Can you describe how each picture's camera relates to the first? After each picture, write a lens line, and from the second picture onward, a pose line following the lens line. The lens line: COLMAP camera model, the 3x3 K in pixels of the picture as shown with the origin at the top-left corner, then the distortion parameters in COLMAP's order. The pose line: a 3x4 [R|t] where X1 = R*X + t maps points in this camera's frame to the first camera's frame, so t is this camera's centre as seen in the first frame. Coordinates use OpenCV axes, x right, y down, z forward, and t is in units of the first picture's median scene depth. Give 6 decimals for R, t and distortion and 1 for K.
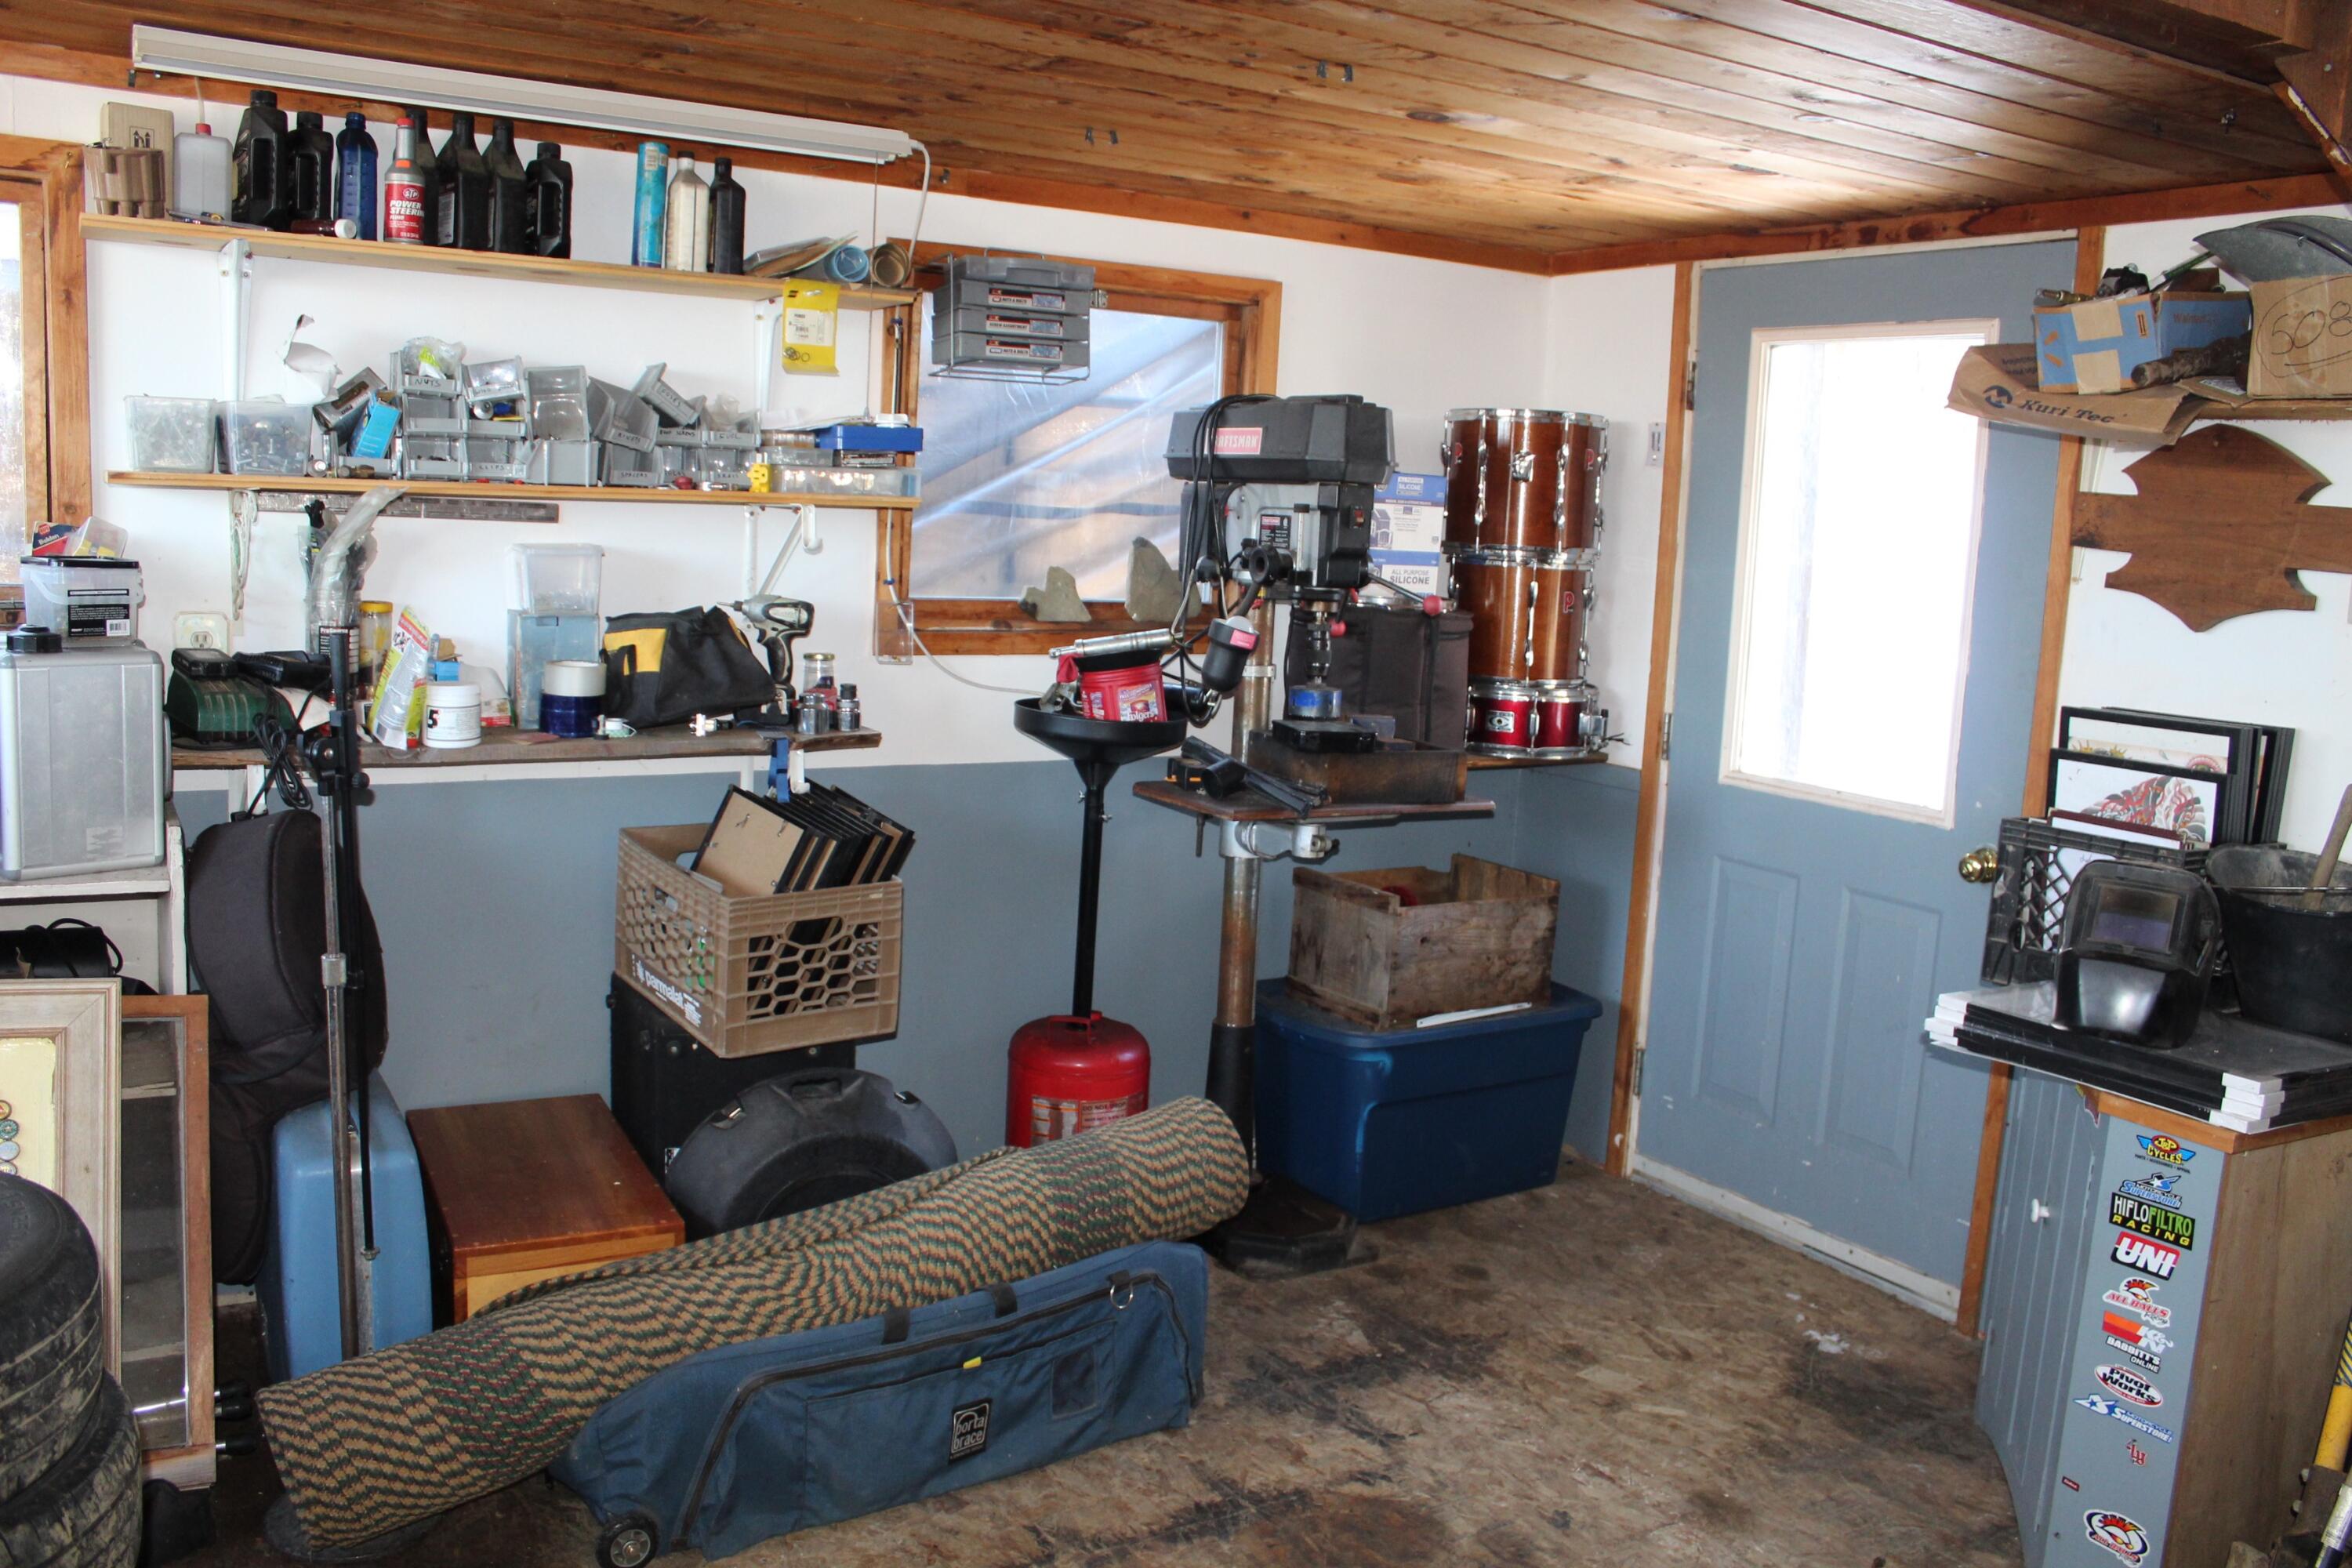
lens RADIAL K [[1929.7, 0, 1186.4], [0, 1929.7, 747.9], [0, 0, 1]] dist [-0.146425, 0.117061]
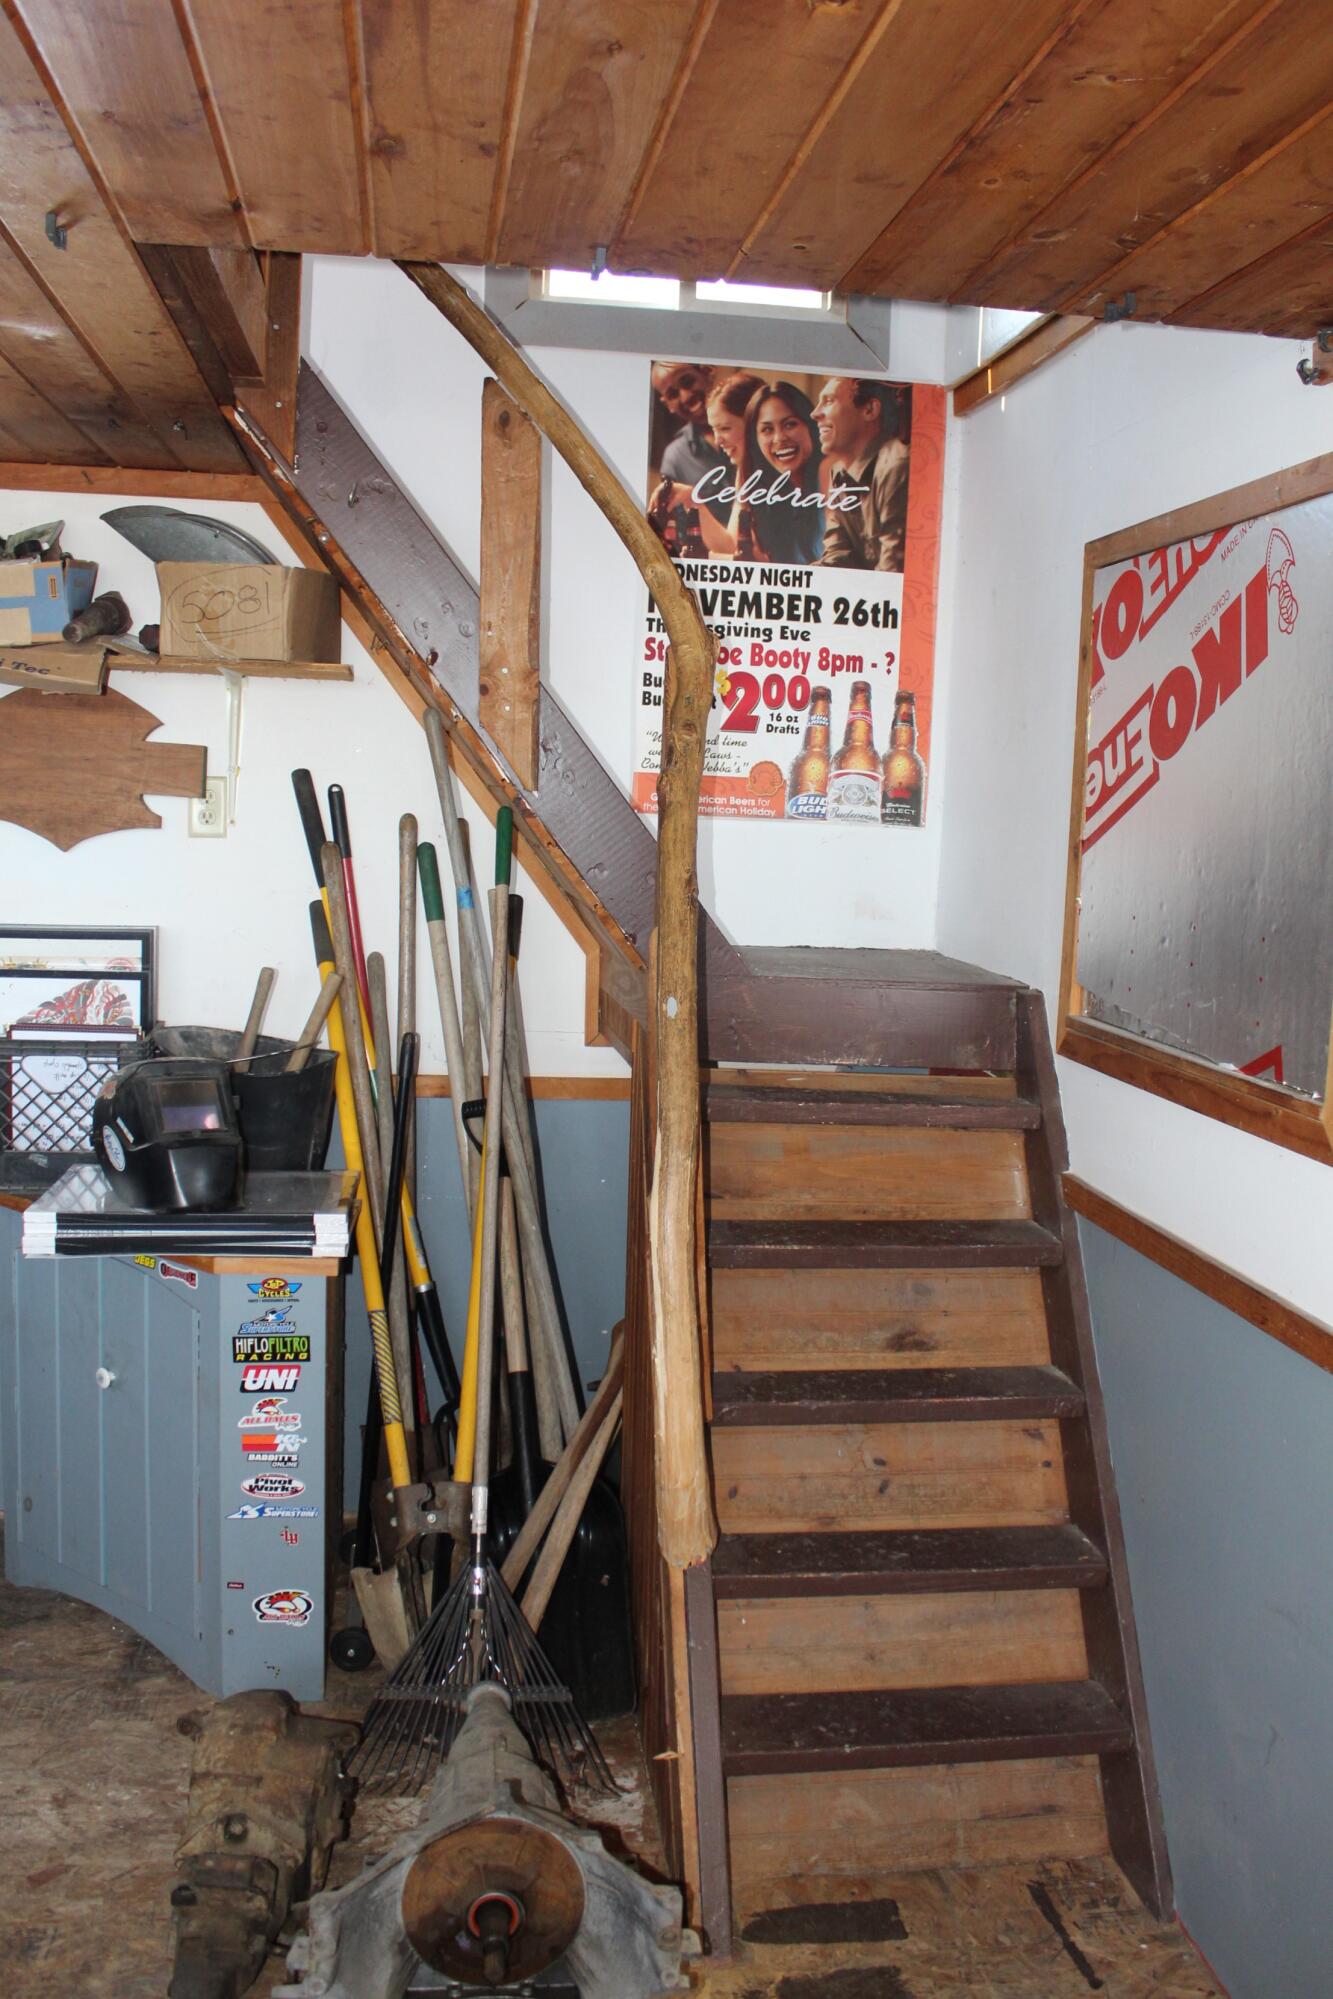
lens RADIAL K [[1724.7, 0, 666.7], [0, 1724.7, 951.0], [0, 0, 1]] dist [-0.160538, 0.128861]
pose [[0.394621, -0.116813, 0.911388, -0.348161], [0.094336, 0.991795, 0.086273, -0.071672], [-0.913988, 0.051931, 0.402403, 0.305135]]
